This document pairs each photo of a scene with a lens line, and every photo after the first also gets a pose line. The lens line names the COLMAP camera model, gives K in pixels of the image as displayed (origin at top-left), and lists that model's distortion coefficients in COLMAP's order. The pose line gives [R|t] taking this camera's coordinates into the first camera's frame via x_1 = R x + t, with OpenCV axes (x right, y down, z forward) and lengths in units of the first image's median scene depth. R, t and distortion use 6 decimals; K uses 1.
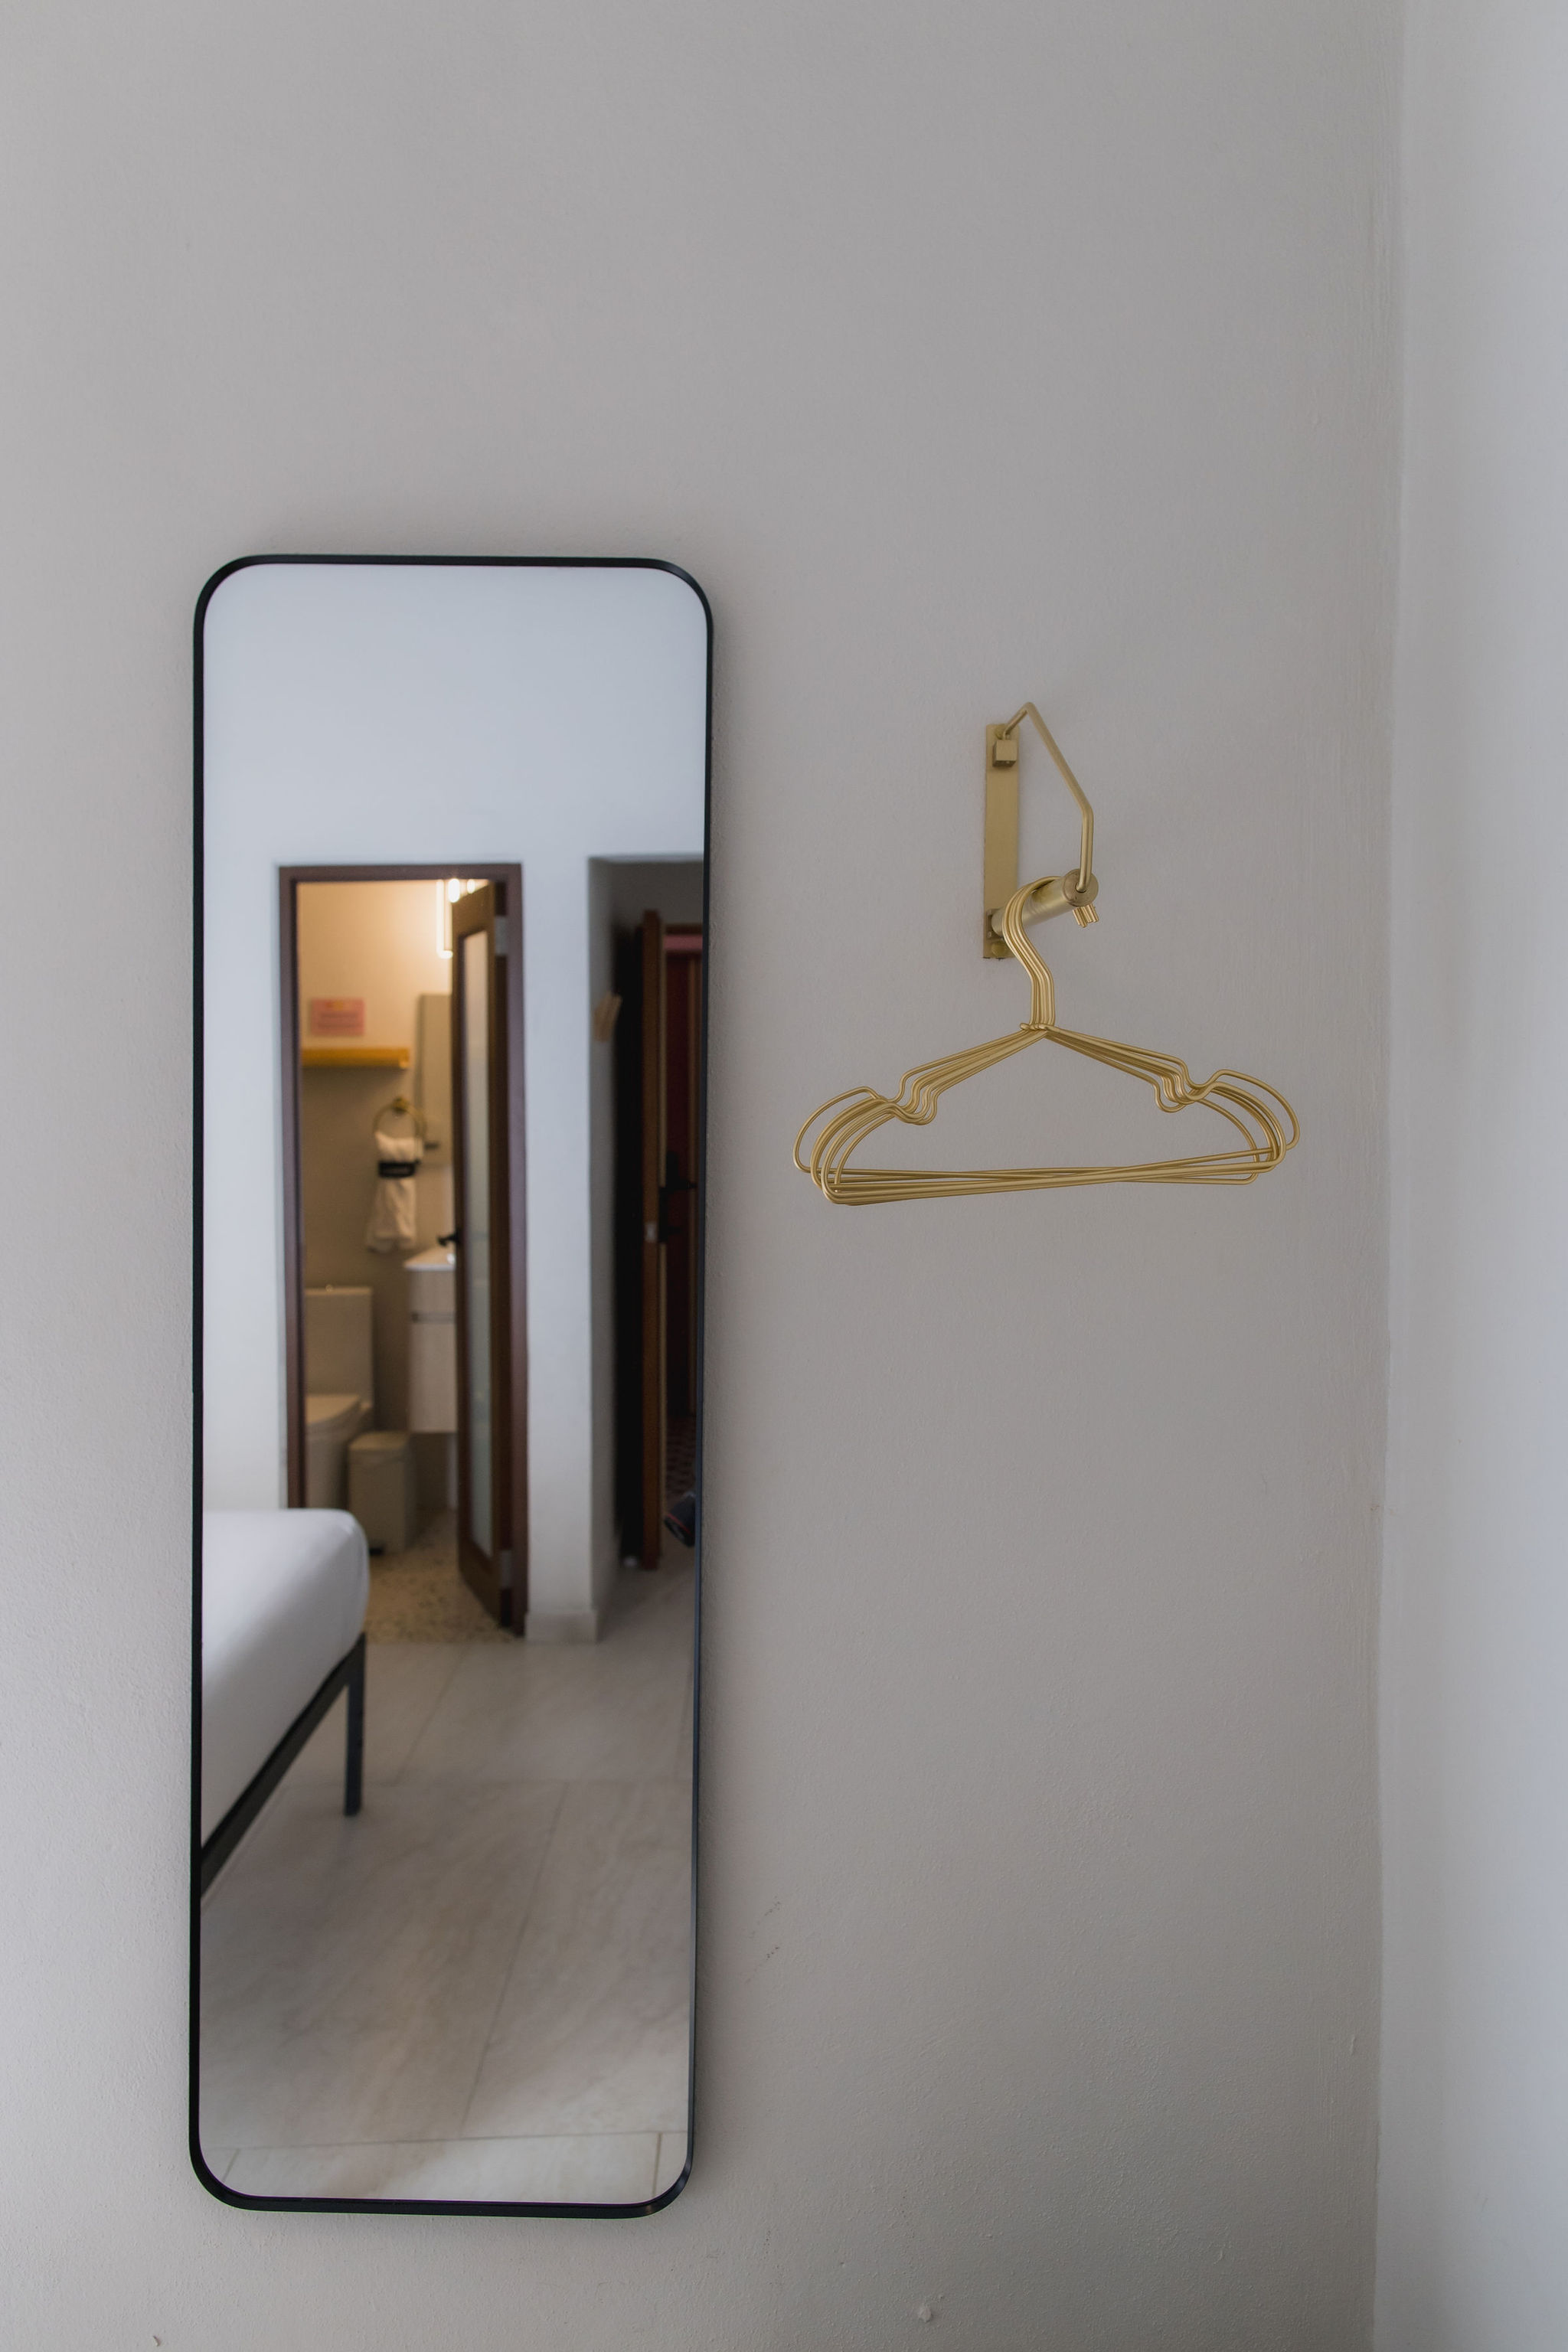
lens RADIAL K [[1597.8, 0, 784.0], [0, 1597.8, 1176.0], [0, 0, 1]] dist [0.009556, -0.004032]
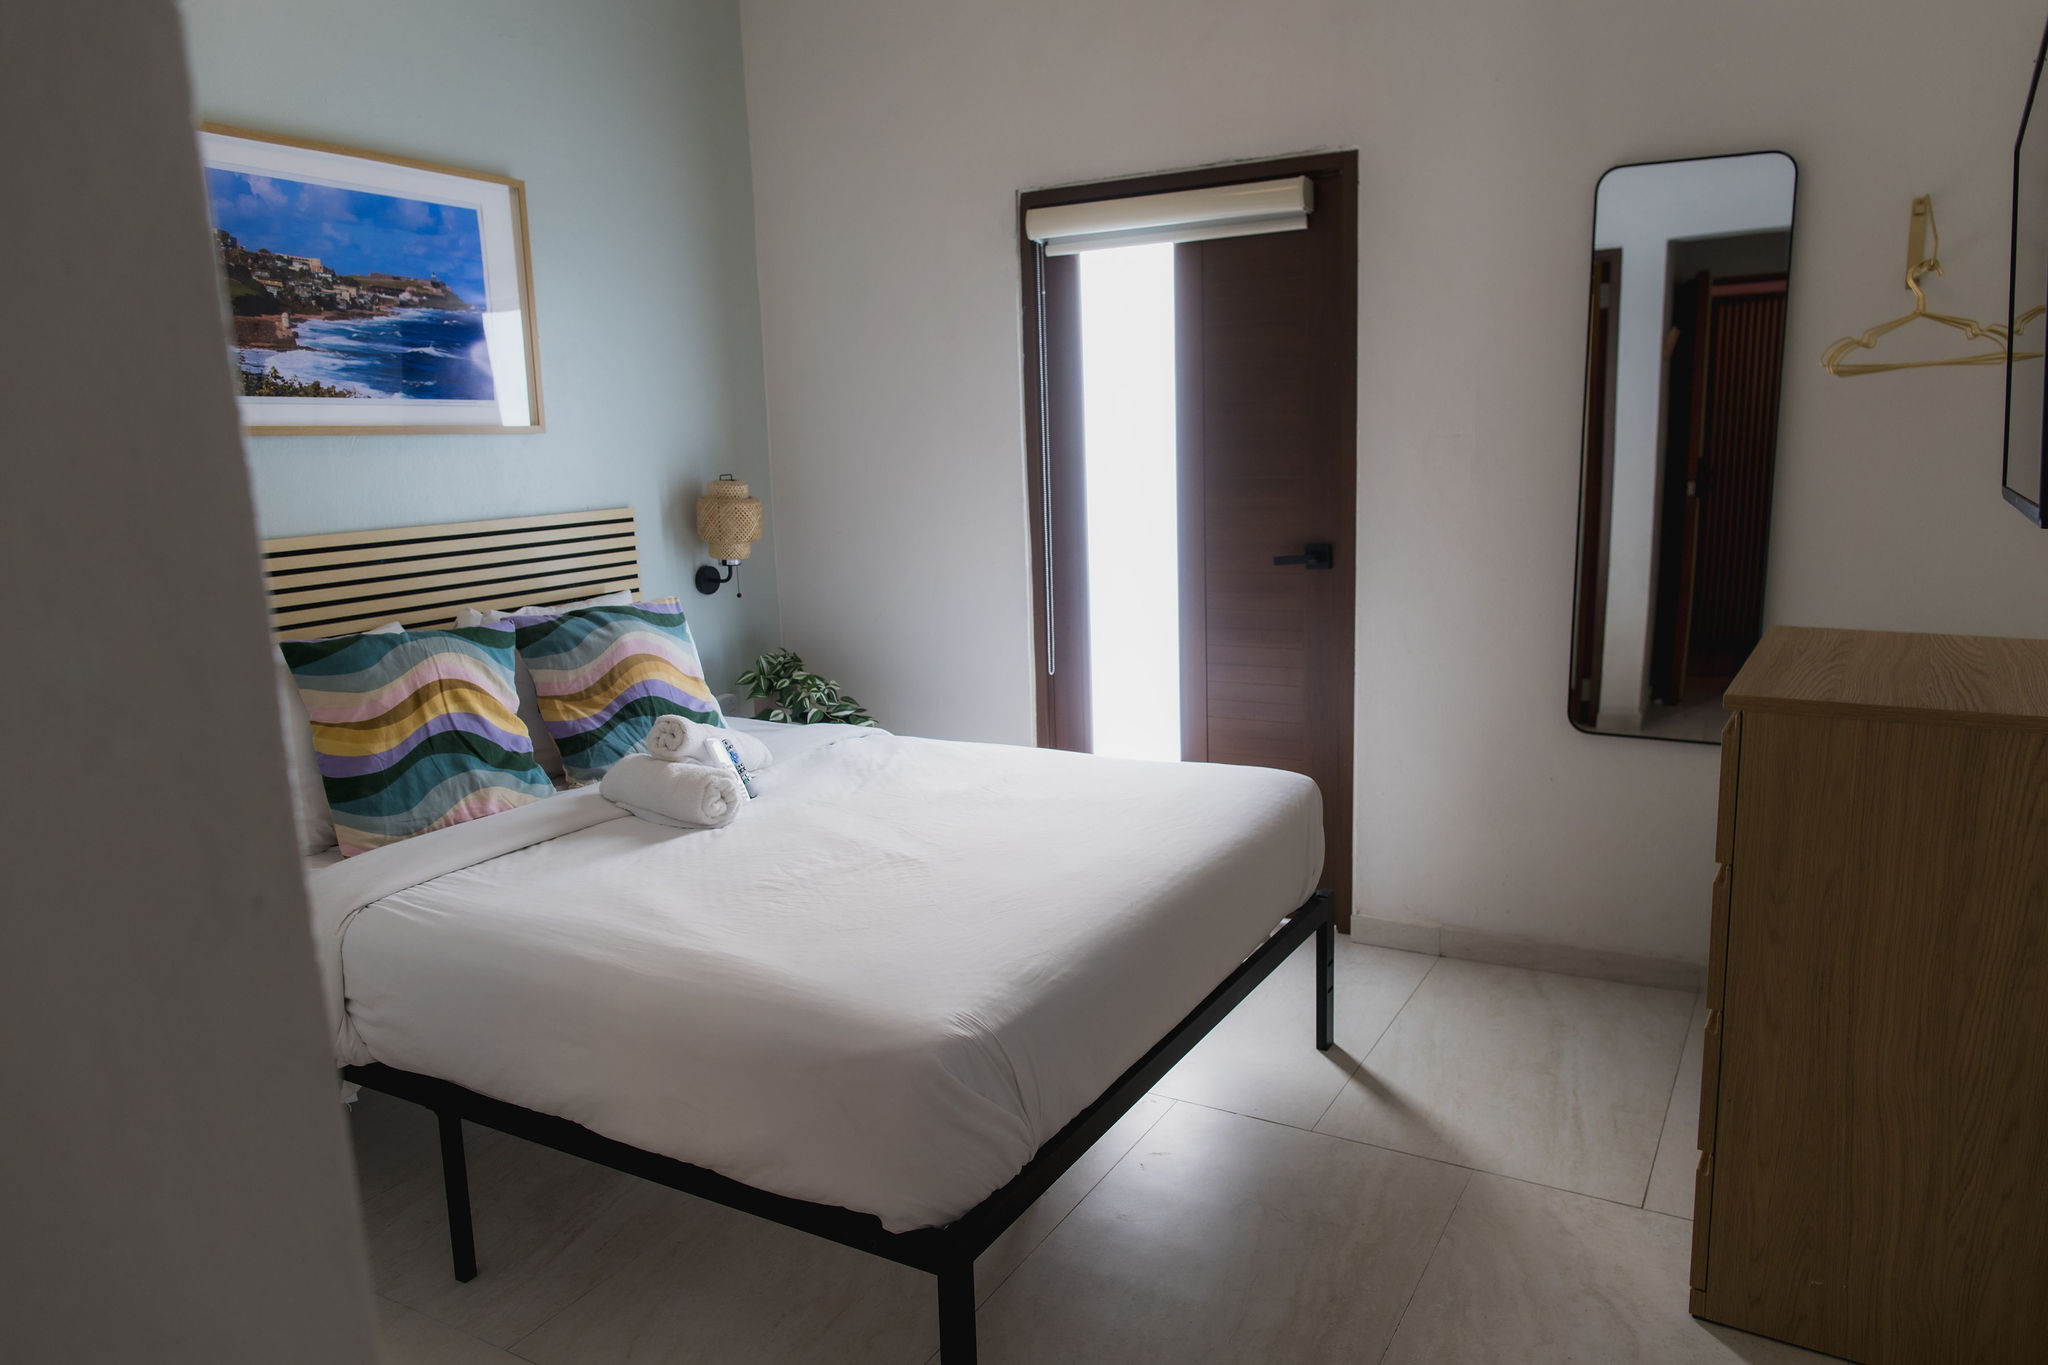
lens RADIAL K [[1391.3, 0, 1024.0], [0, 1391.3, 682.5], [0, 0, 1]] dist [0.009556, -0.004032]
pose [[0.885067, 0.054025, -0.462317, -0.066308], [0.001014, 0.993015, 0.117983, 0.246507], [0.465462, -0.104892, 0.878830, -1.863076]]
